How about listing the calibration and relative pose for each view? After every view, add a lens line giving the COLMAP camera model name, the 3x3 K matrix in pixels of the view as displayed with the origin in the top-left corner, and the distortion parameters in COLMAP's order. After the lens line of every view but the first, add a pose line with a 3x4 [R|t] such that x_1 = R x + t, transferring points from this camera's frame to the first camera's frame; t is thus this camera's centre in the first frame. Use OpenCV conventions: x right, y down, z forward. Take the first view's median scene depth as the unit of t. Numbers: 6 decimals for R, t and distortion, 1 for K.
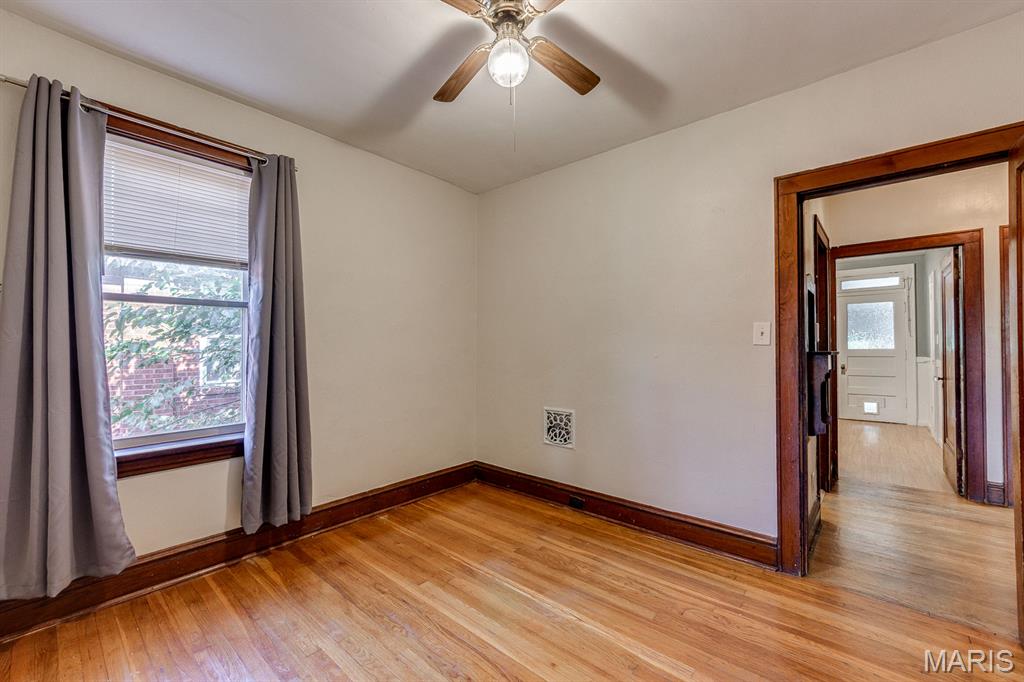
lens RADIAL K [[402.6, 0, 515.6], [0, 402.6, 340.5], [0, 0, 1]] dist [-0.000402, -0.000078]
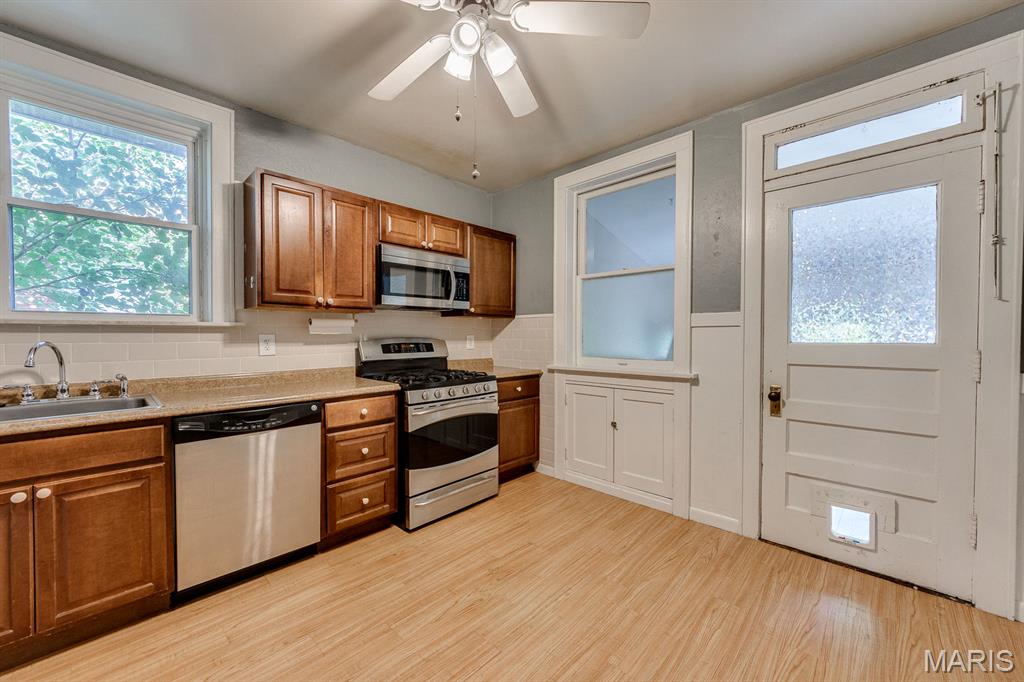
lens RADIAL K [[392.0, 0, 509.2], [0, 392.0, 342.8], [0, 0, 1]] dist [-0.000051, 0.000036]
pose [[0.997509, 0.004603, -0.070383, 0.634203], [-0.002352, 0.999484, 0.032038, 0.011499], [0.070494, -0.031792, 0.997005, 0.675751]]
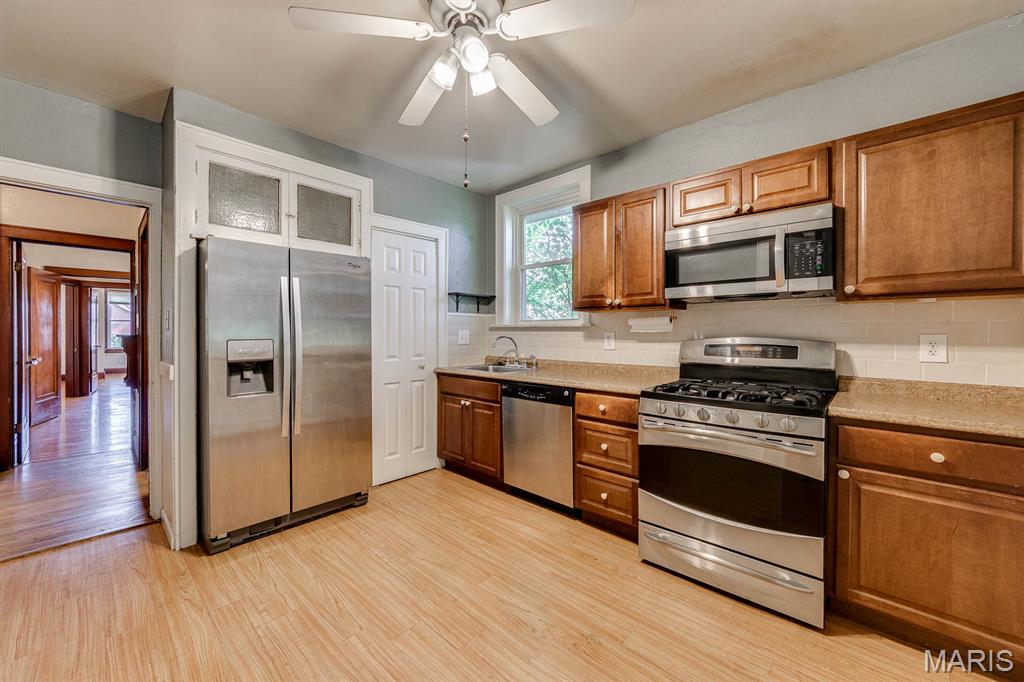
lens RADIAL K [[398.3, 0, 513.8], [0, 398.3, 334.3], [0, 0, 1]] dist [-0.000851, -0.000060]
pose [[-0.041749, 0.011898, -0.999057, 0.844826], [0.009701, 0.999887, 0.011502, 0.011837], [0.999081, -0.009212, -0.041859, 0.943805]]
